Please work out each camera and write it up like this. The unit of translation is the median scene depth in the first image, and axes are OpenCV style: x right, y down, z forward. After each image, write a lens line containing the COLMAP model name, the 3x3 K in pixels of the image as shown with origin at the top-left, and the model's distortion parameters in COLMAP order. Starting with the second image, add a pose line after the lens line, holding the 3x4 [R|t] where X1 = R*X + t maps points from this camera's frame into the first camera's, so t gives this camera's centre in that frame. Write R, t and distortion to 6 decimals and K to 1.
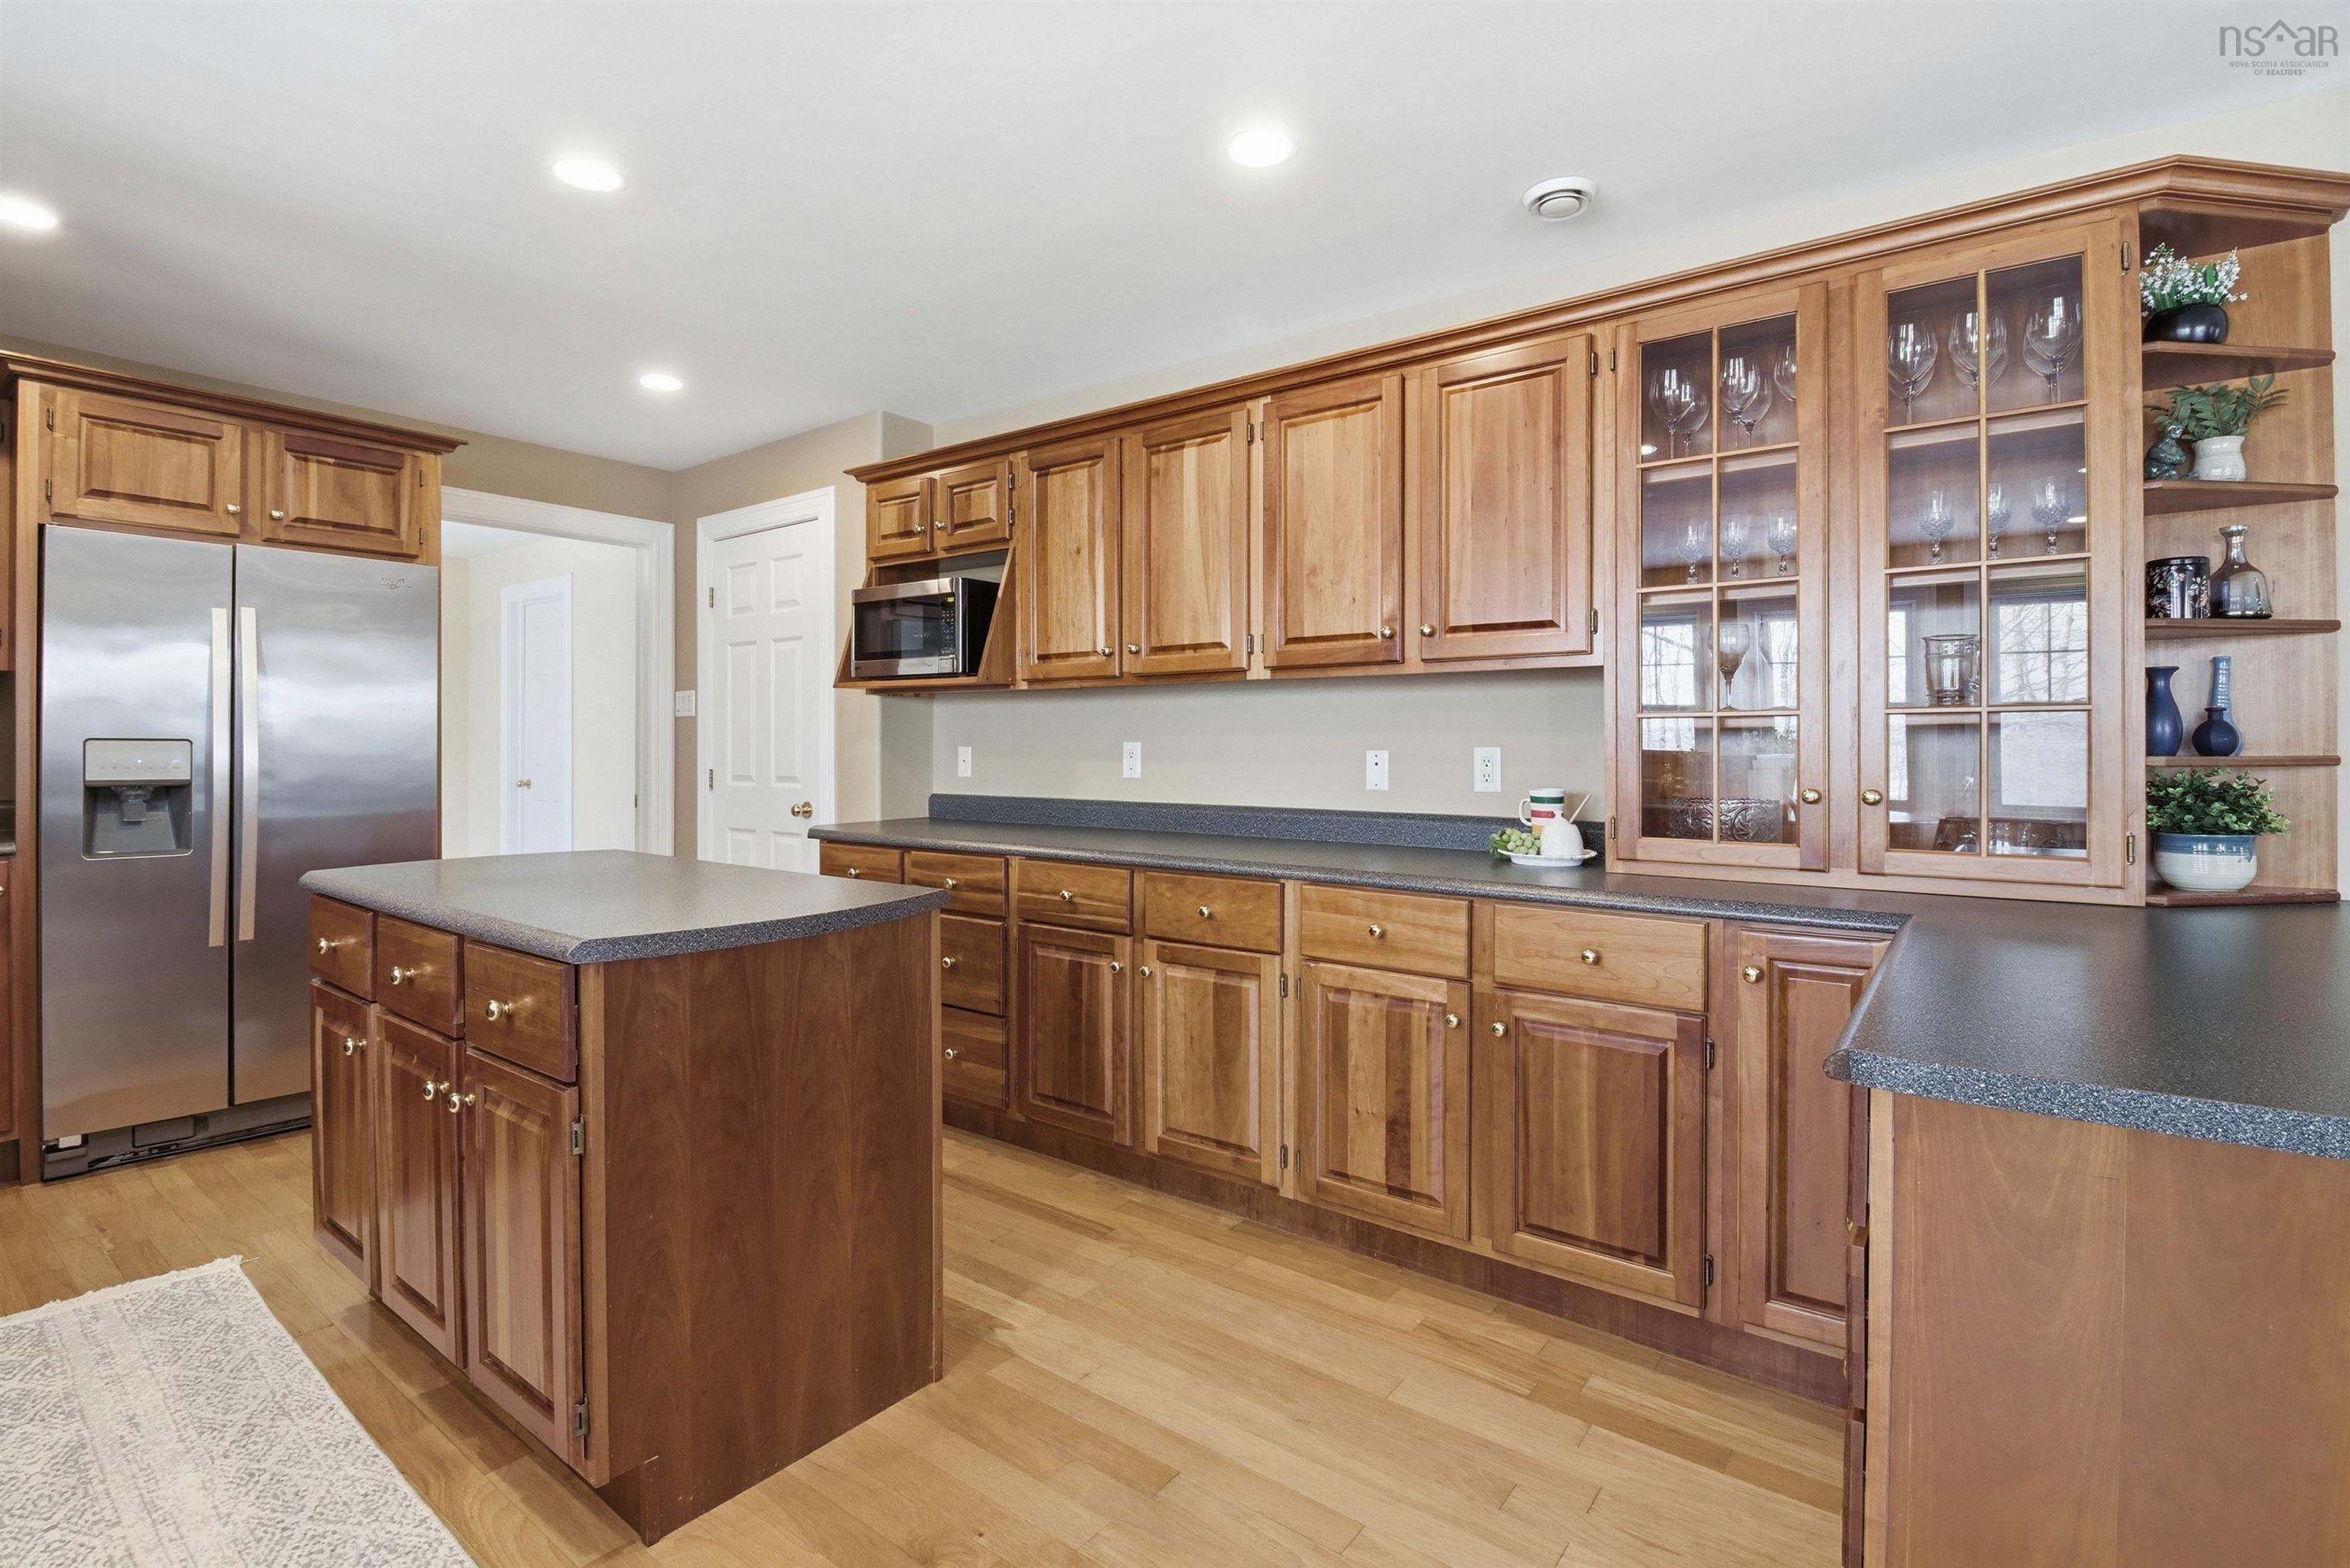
lens RADIAL K [[1097.5, 0, 1179.2], [0, 1097.5, 761.1], [0, 0, 1]] dist [-0.016629, -0.001967]
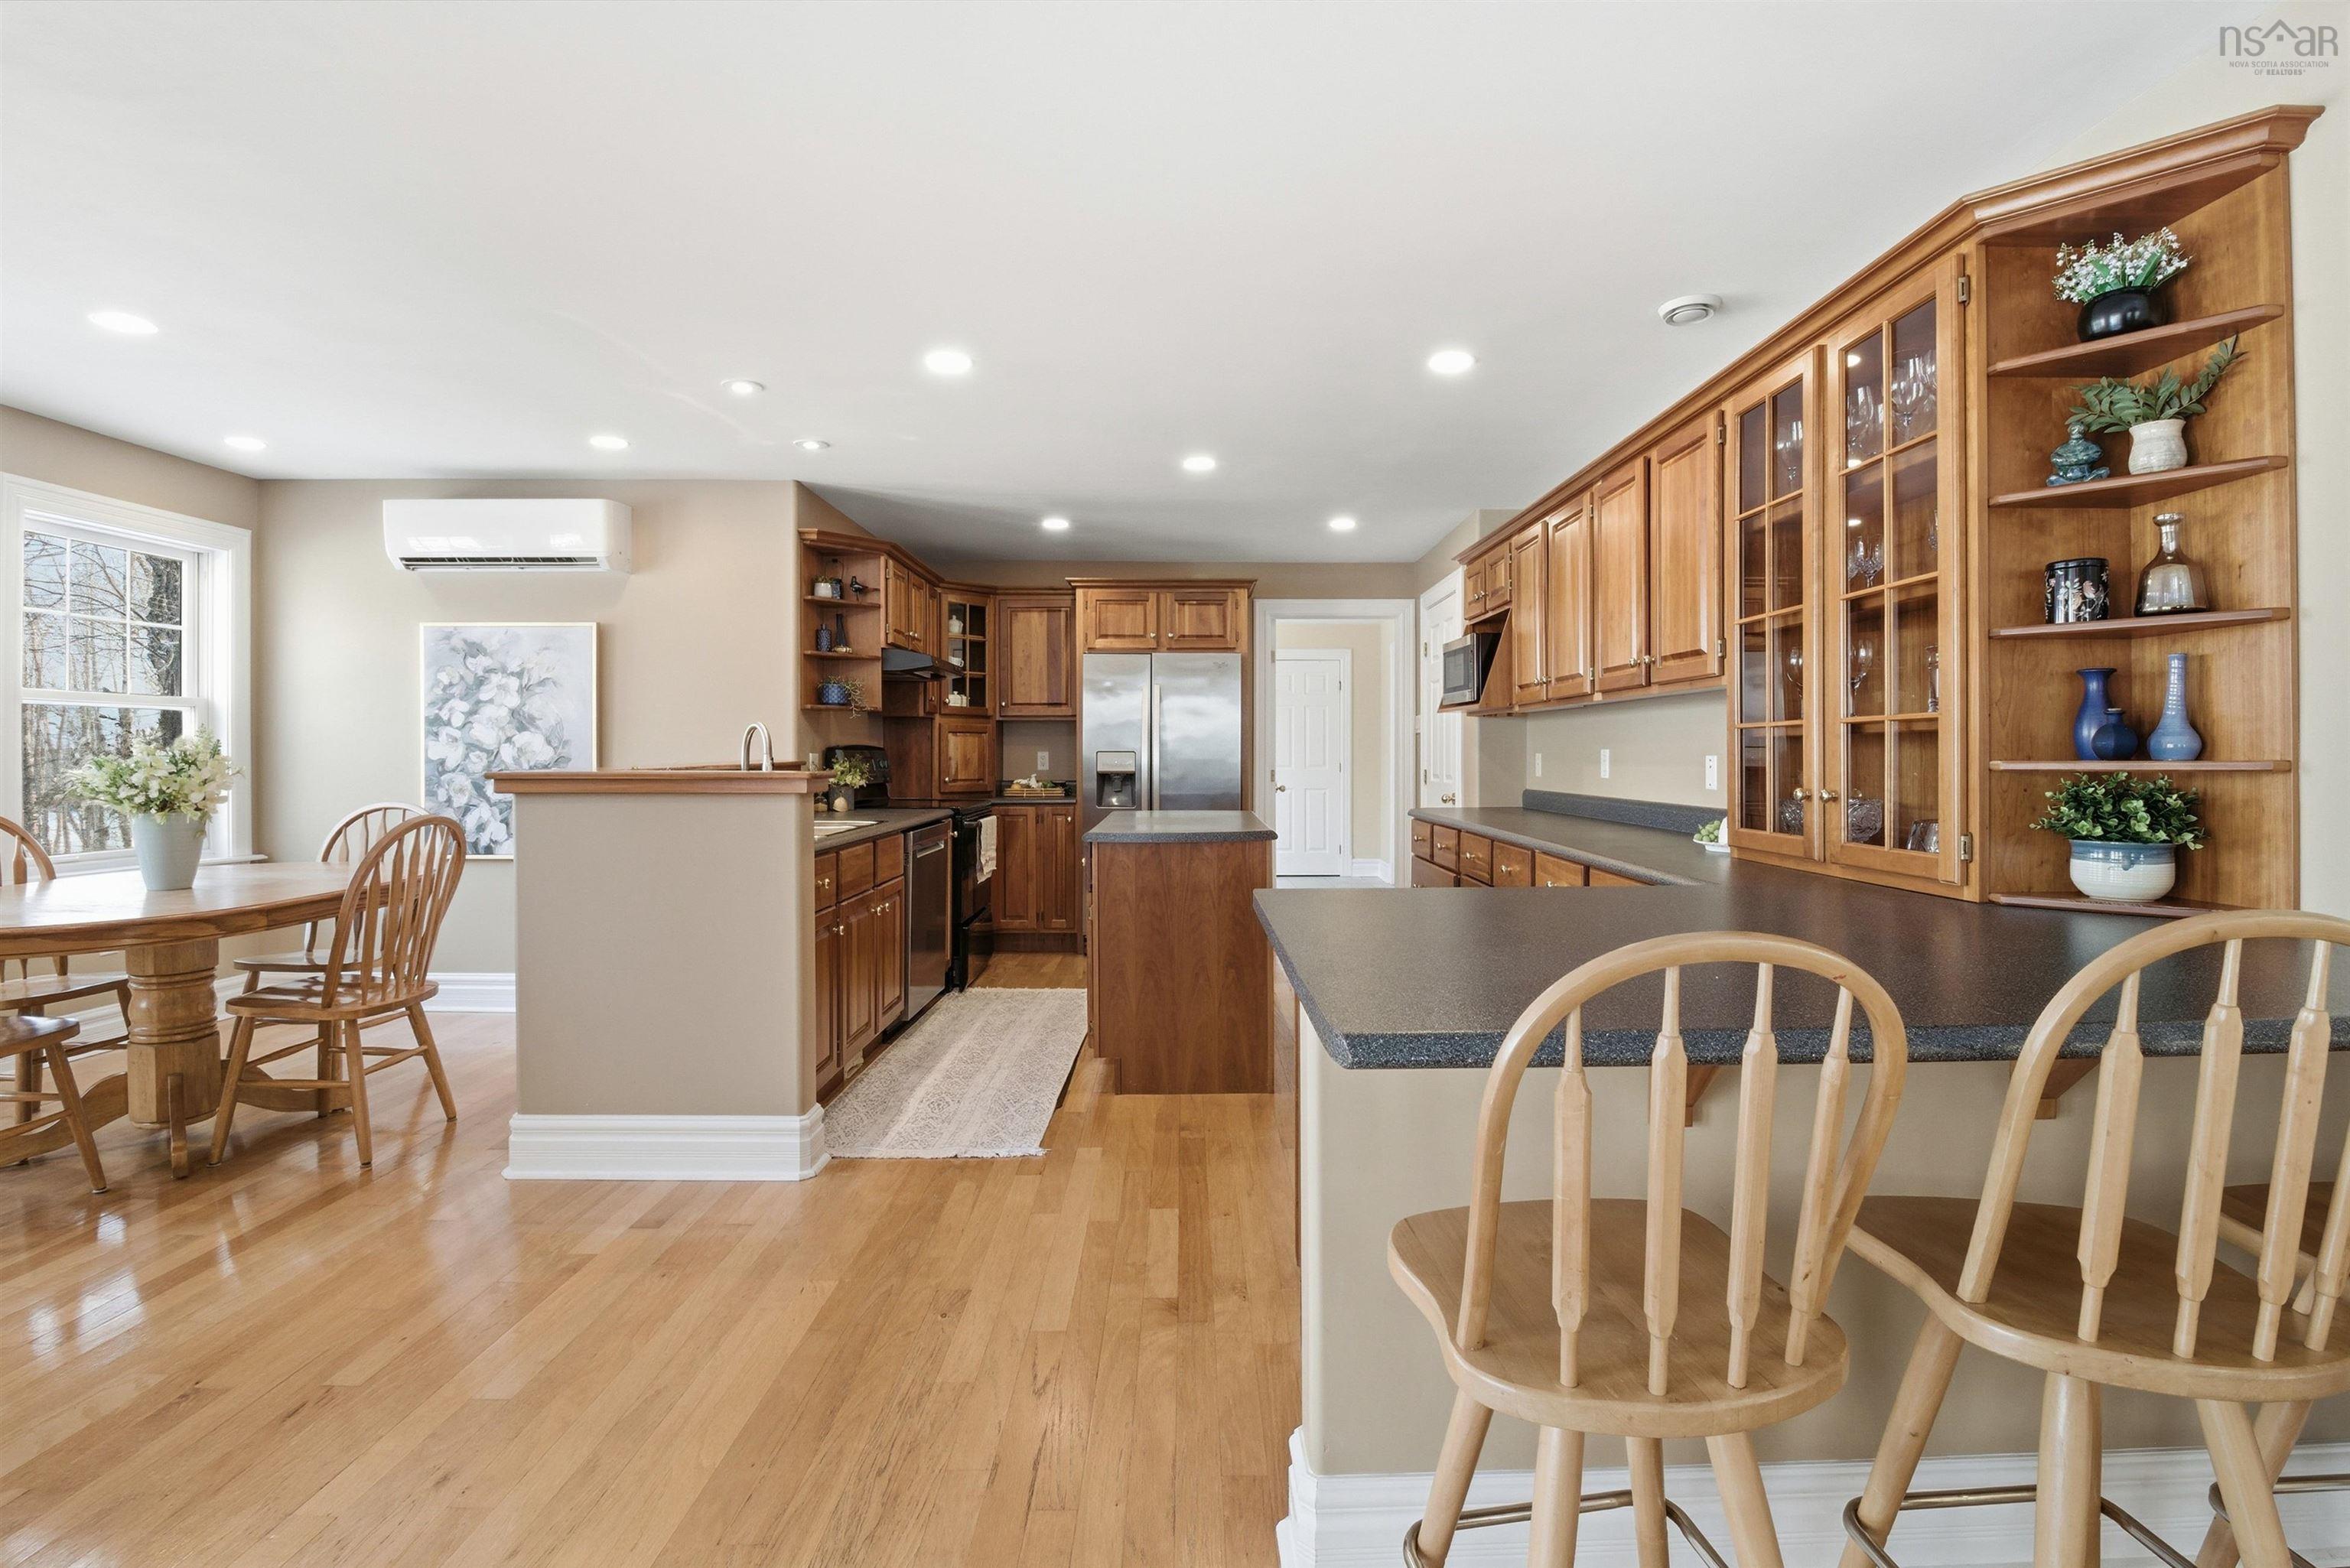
lens RADIAL K [[1097.5, 0, 1184.4], [0, 1097.5, 767.8], [0, 0, 1]] dist [-0.016629, -0.001967]
pose [[0.596857, 0.006904, -0.802318, 1.023997], [-0.007090, 0.999969, 0.003331, 0.003695], [0.802316, 0.003700, 0.596887, -0.205000]]
